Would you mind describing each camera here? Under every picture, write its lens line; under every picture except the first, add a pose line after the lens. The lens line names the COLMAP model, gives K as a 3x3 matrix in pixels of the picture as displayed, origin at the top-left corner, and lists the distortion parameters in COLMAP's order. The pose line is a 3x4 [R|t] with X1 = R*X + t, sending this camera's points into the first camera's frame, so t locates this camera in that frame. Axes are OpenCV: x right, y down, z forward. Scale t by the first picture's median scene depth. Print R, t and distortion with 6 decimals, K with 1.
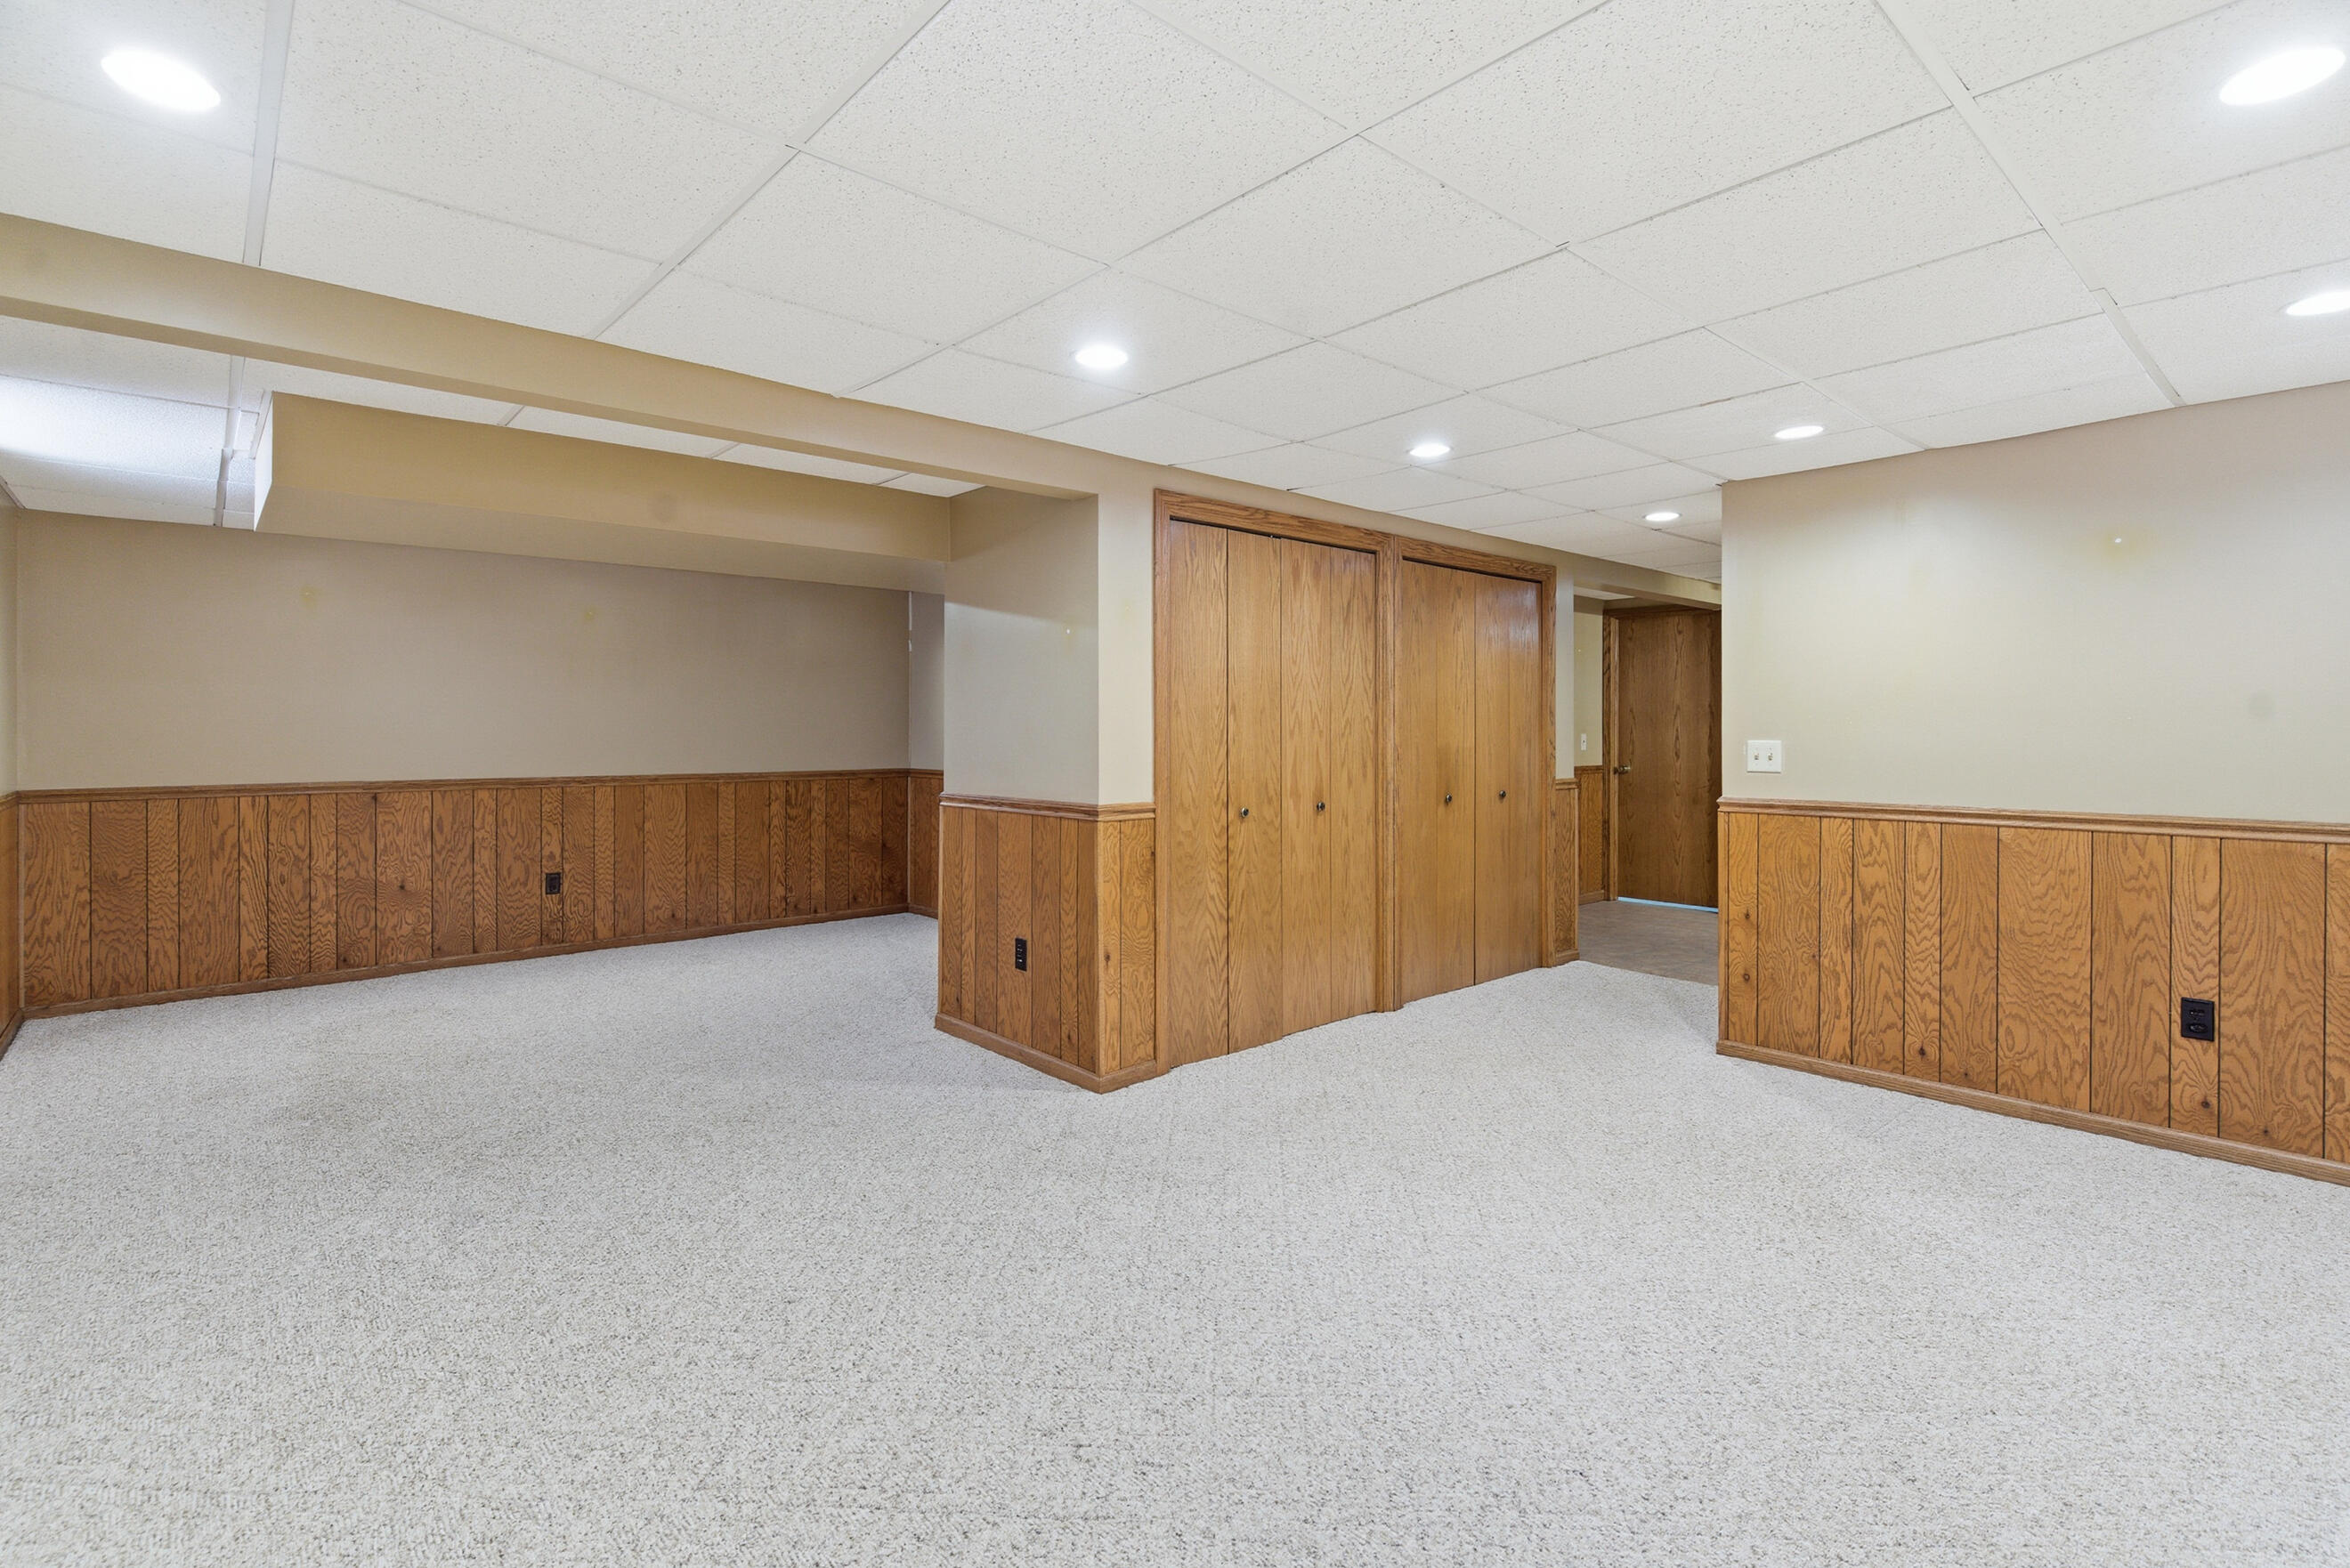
lens RADIAL K [[1081.7, 0, 1169.6], [0, 1081.7, 735.4], [0, 0, 1]] dist [-0.000527, -0.000050]
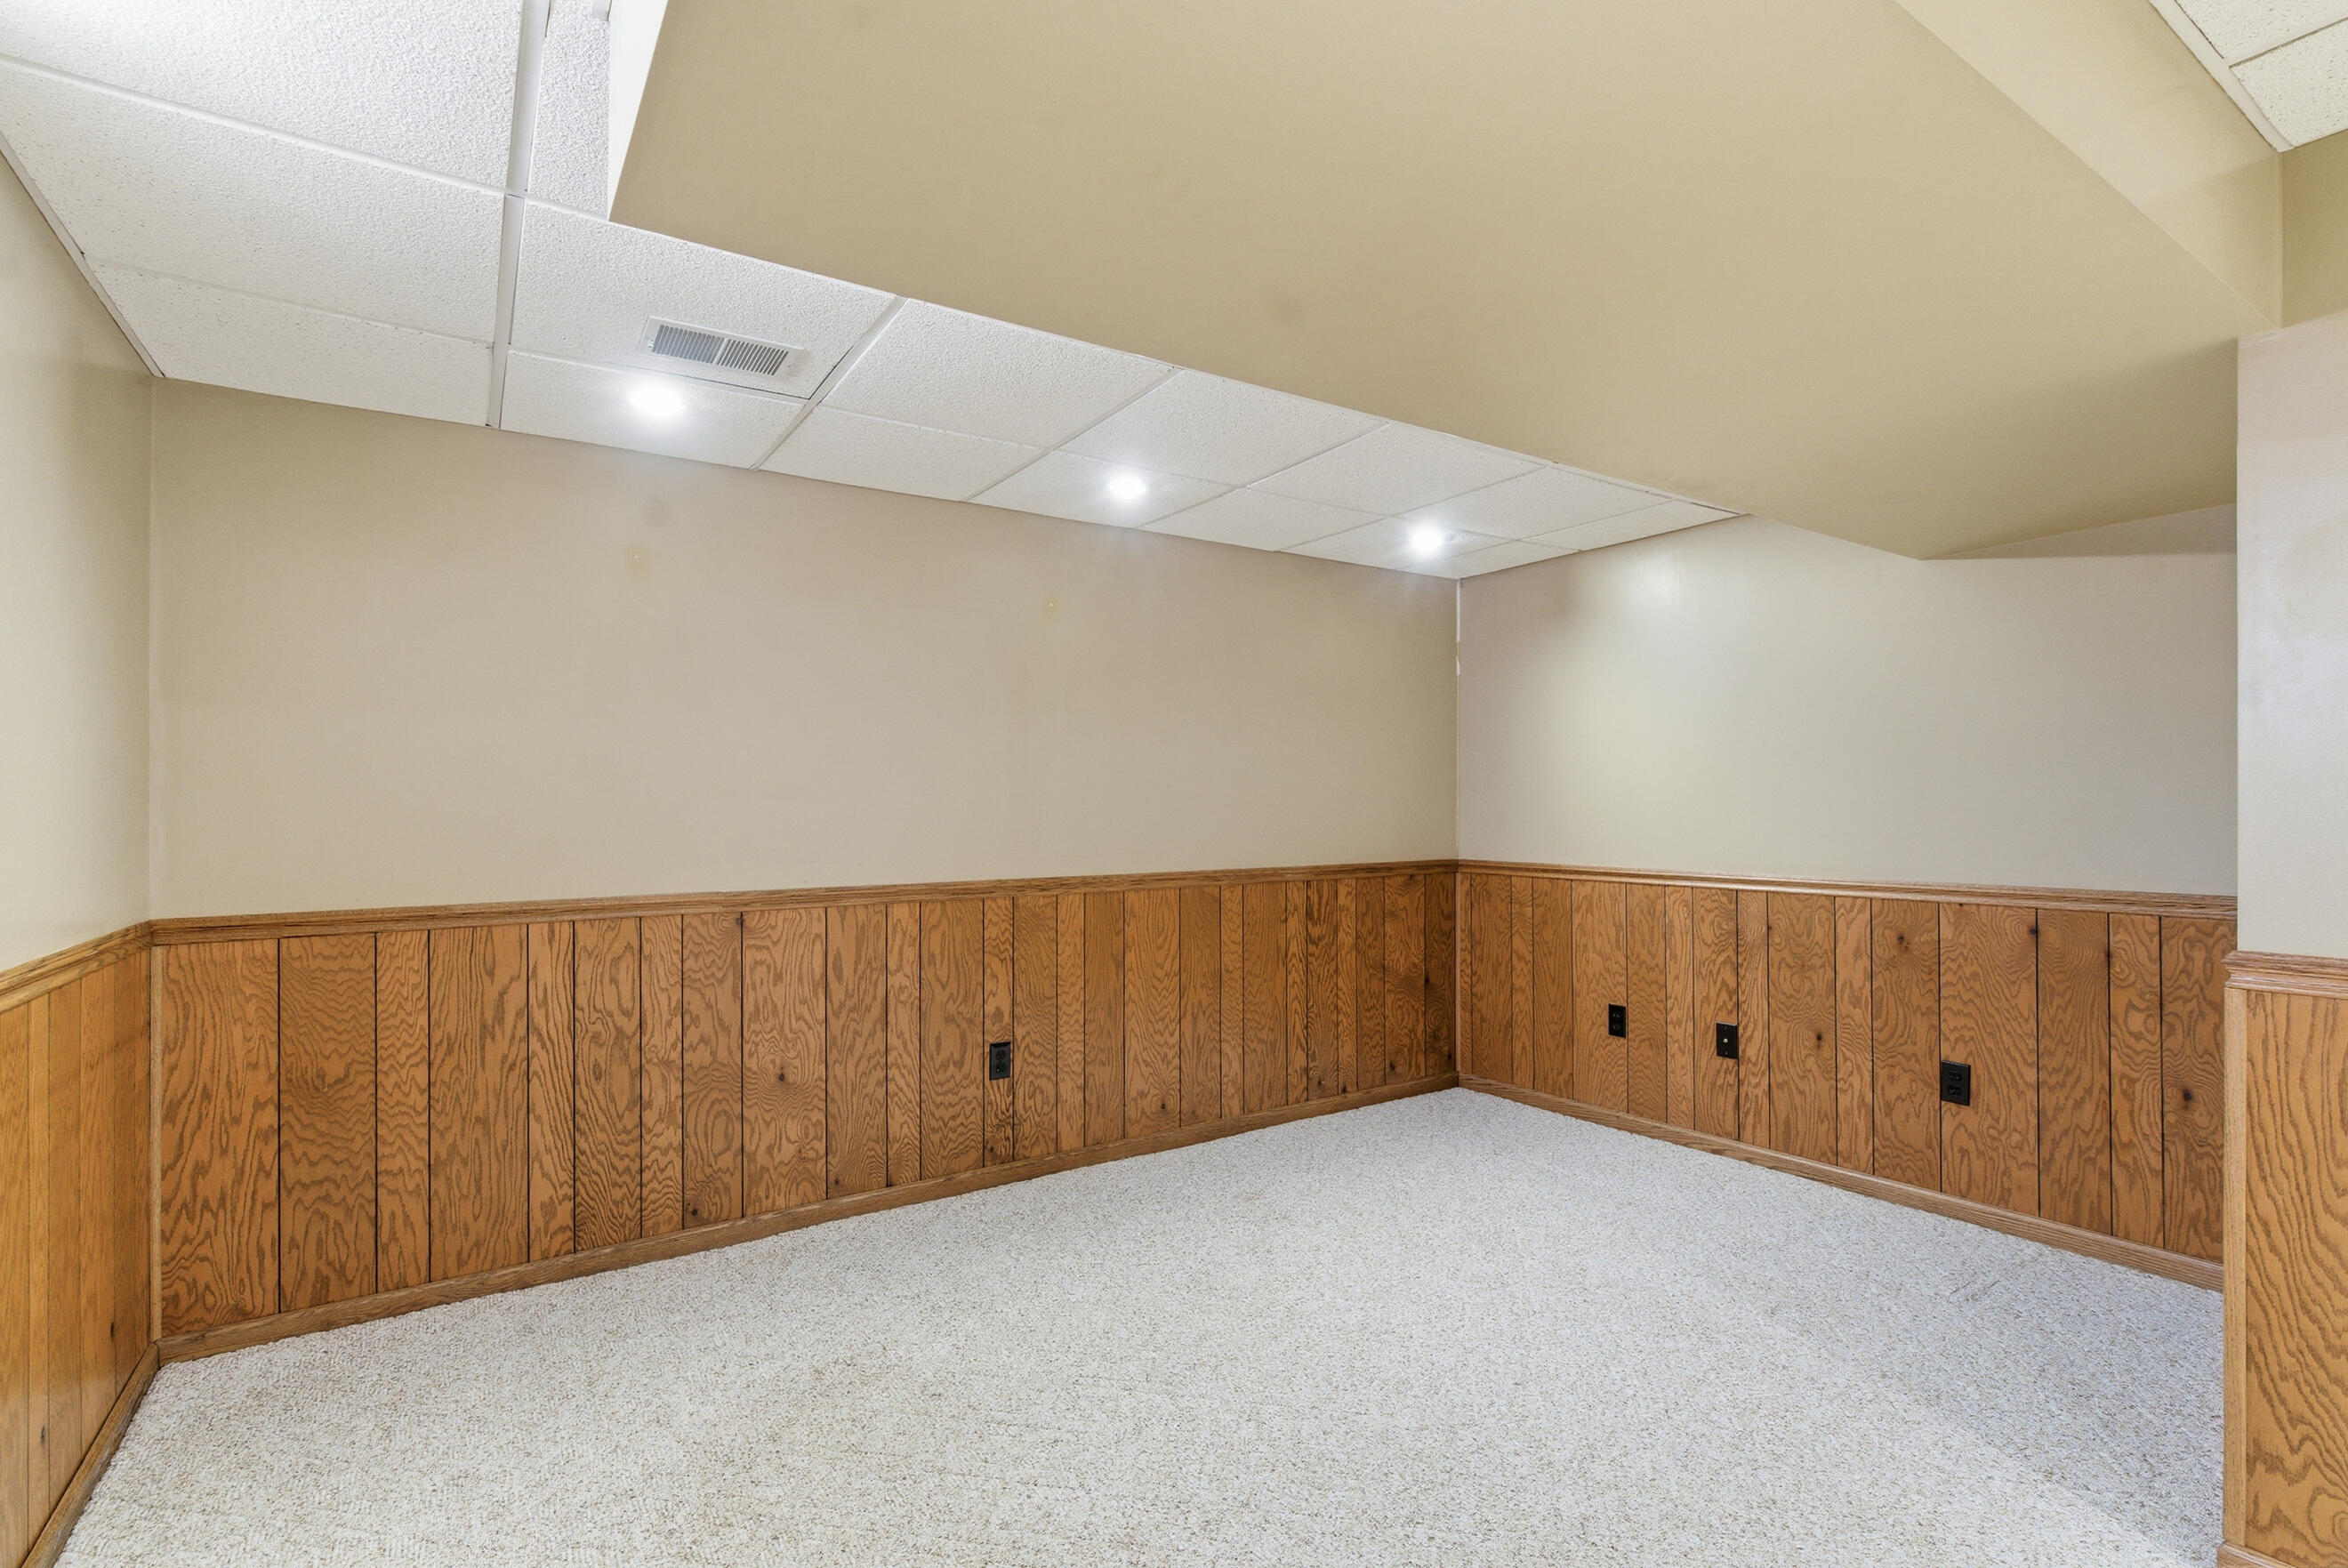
lens RADIAL K [[1081.0, 0, 1173.6], [0, 1081.0, 799.5], [0, 0, 1]] dist [-0.000527, -0.000050]
pose [[0.988769, -0.006887, -0.149293, -0.448466], [0.005508, 0.999938, -0.009643, 0.001310], [0.149350, 0.008712, 0.988746, 0.499790]]
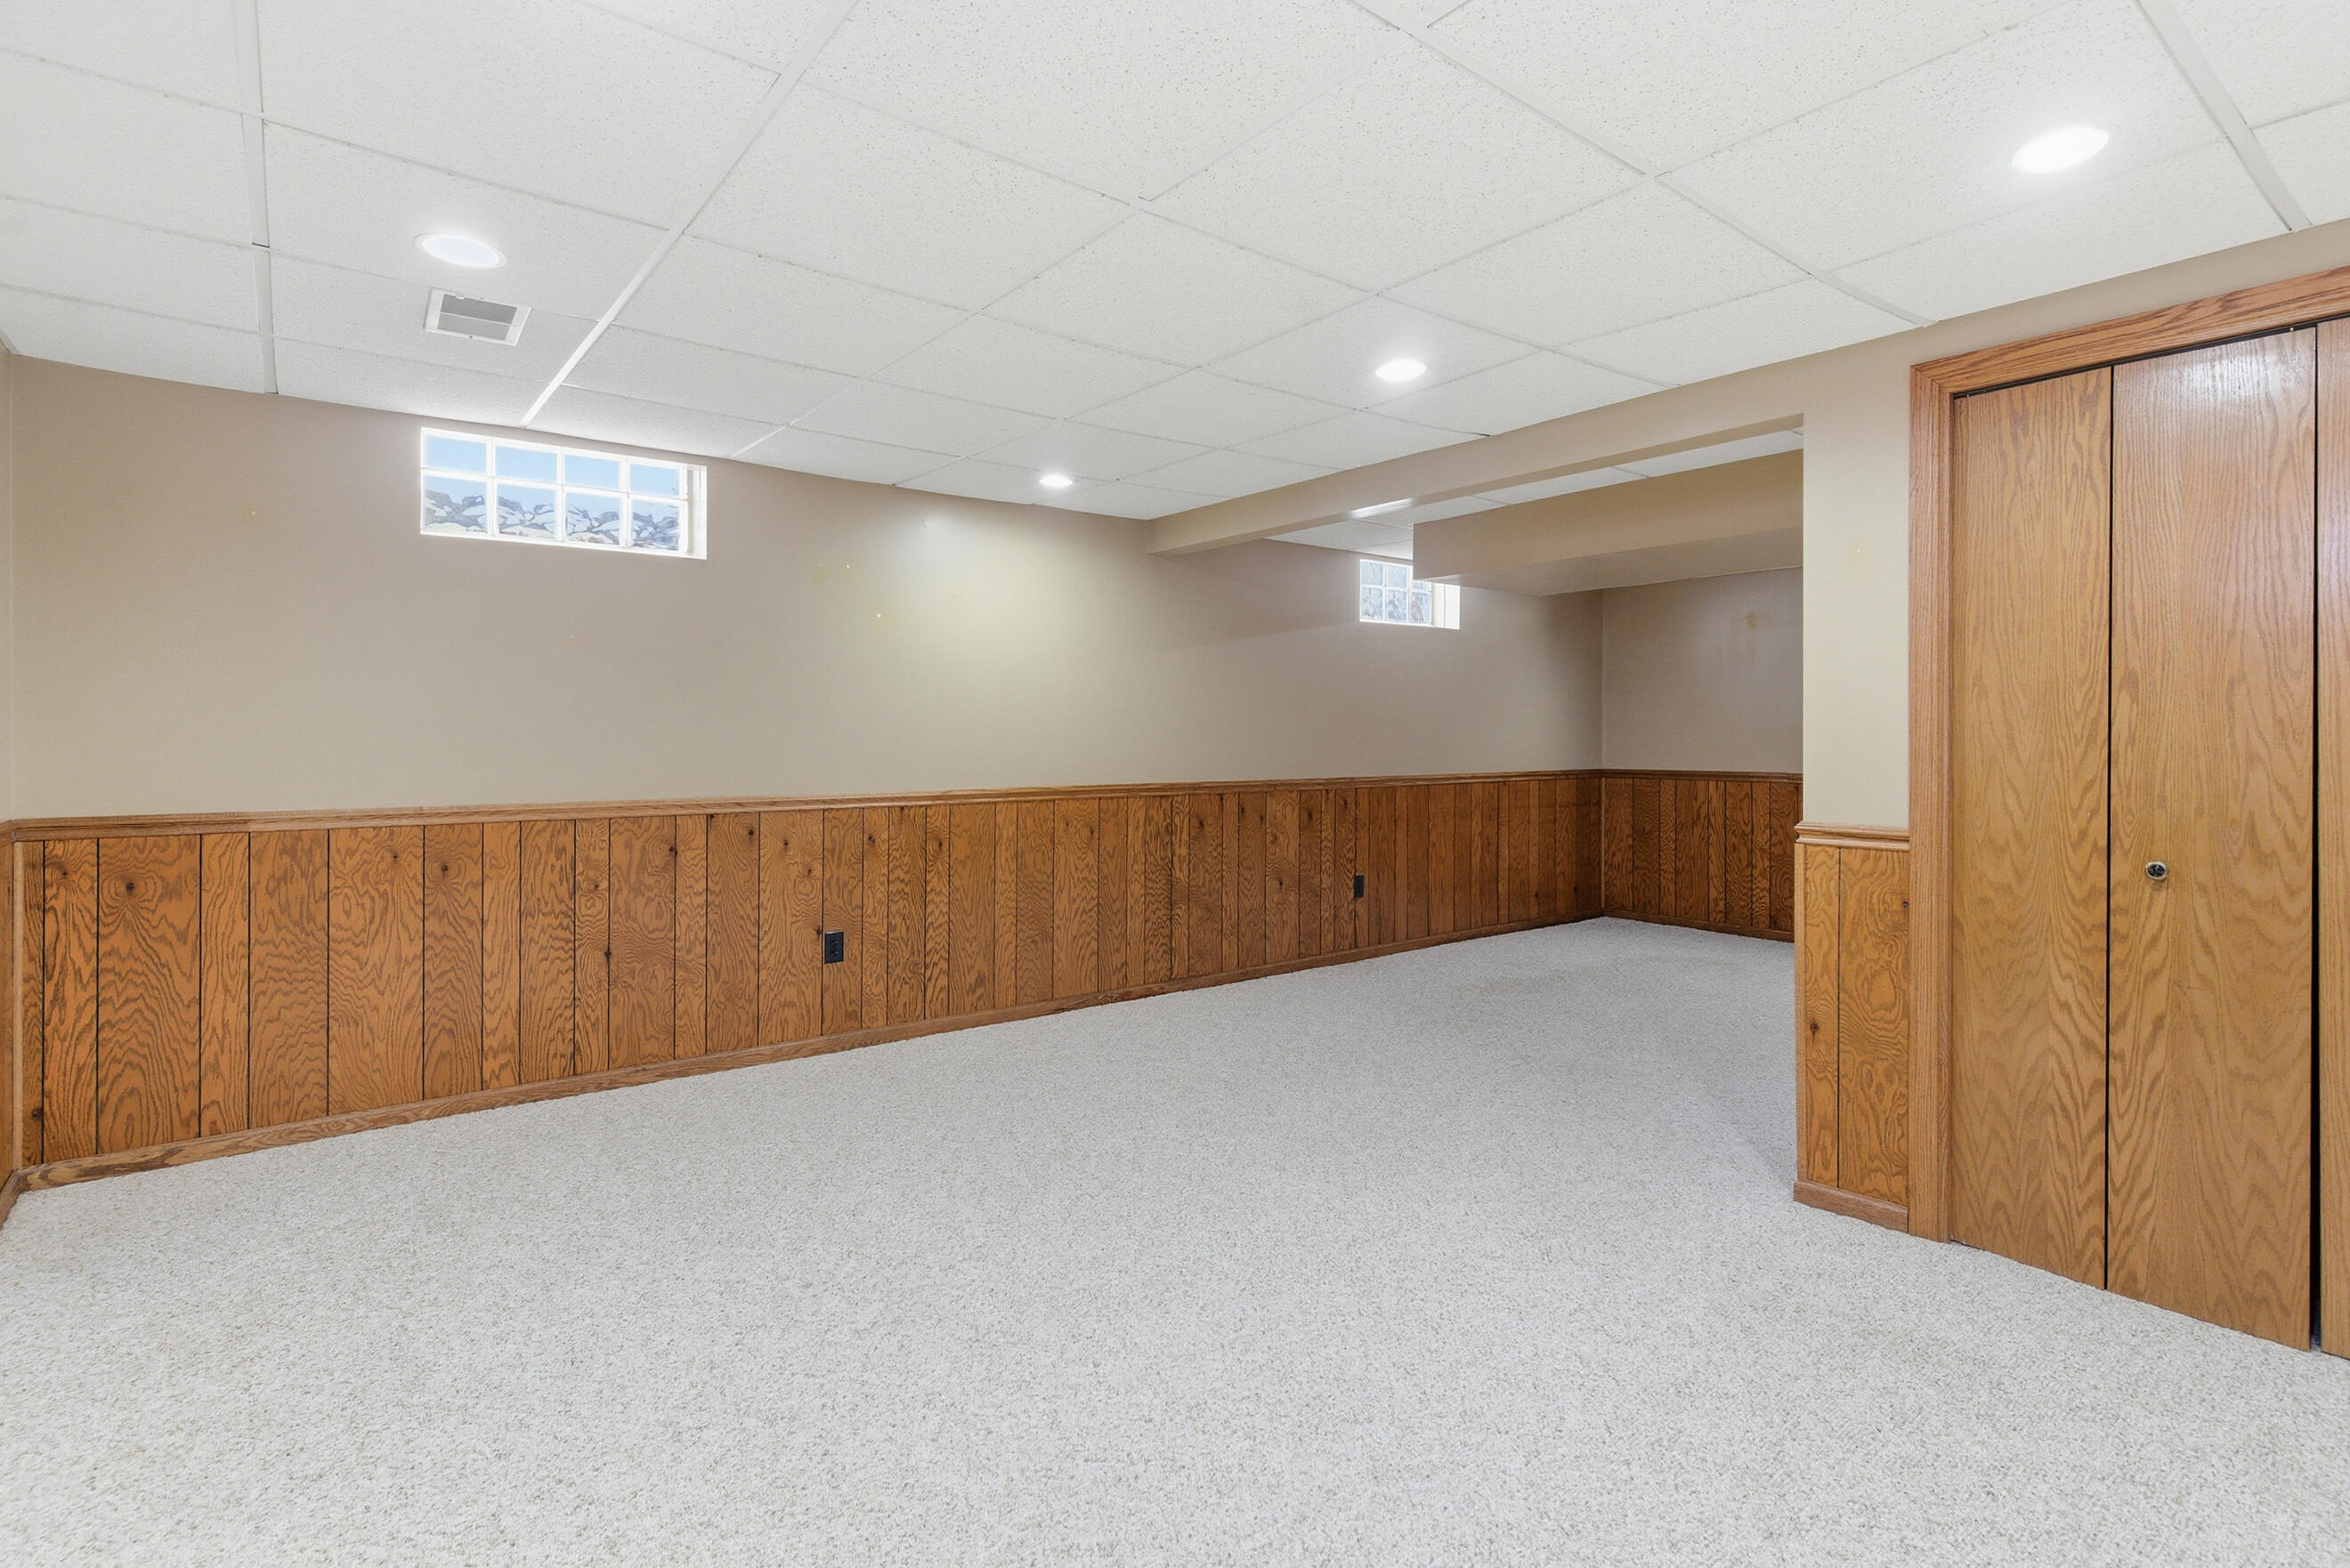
lens RADIAL K [[1136.4, 0, 1175.7], [0, 1136.4, 733.8], [0, 0, 1]] dist [-0.002661, -0.000026]
pose [[-0.066511, -0.000391, -0.997786, 0.543474], [-0.003265, 0.999995, -0.000175, 0.003148], [0.997780, 0.003246, -0.066512, 0.440586]]
